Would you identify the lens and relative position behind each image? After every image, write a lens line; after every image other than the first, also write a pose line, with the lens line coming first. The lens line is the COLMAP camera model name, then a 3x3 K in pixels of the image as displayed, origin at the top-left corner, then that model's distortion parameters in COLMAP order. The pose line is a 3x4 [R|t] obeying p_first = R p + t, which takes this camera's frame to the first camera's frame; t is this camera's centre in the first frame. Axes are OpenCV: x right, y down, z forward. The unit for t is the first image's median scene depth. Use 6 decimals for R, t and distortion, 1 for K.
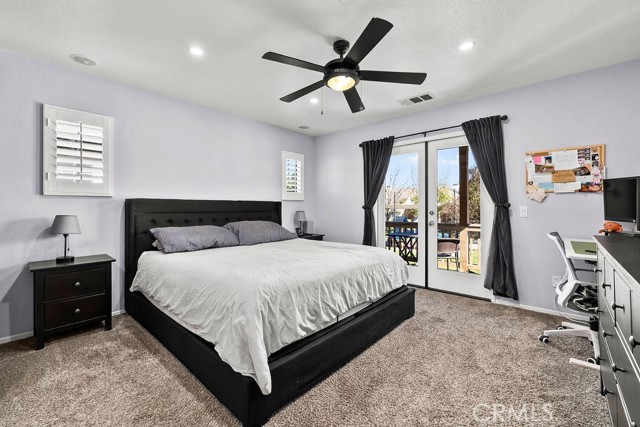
lens RADIAL K [[274.5, 0, 316.9], [0, 274.5, 209.6], [0, 0, 1]] dist [0.003521, 0.000292]
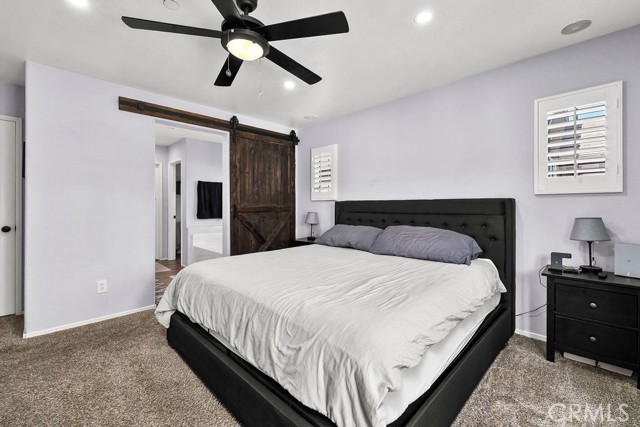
lens RADIAL K [[274.5, 0, 317.1], [0, 274.5, 209.9], [0, 0, 1]] dist [0.003521, 0.000292]
pose [[-0.057600, 0.007356, -0.998313, 0.544418], [-0.013015, 0.999882, 0.008118, -0.006203], [0.998255, 0.013460, -0.057498, 0.797540]]
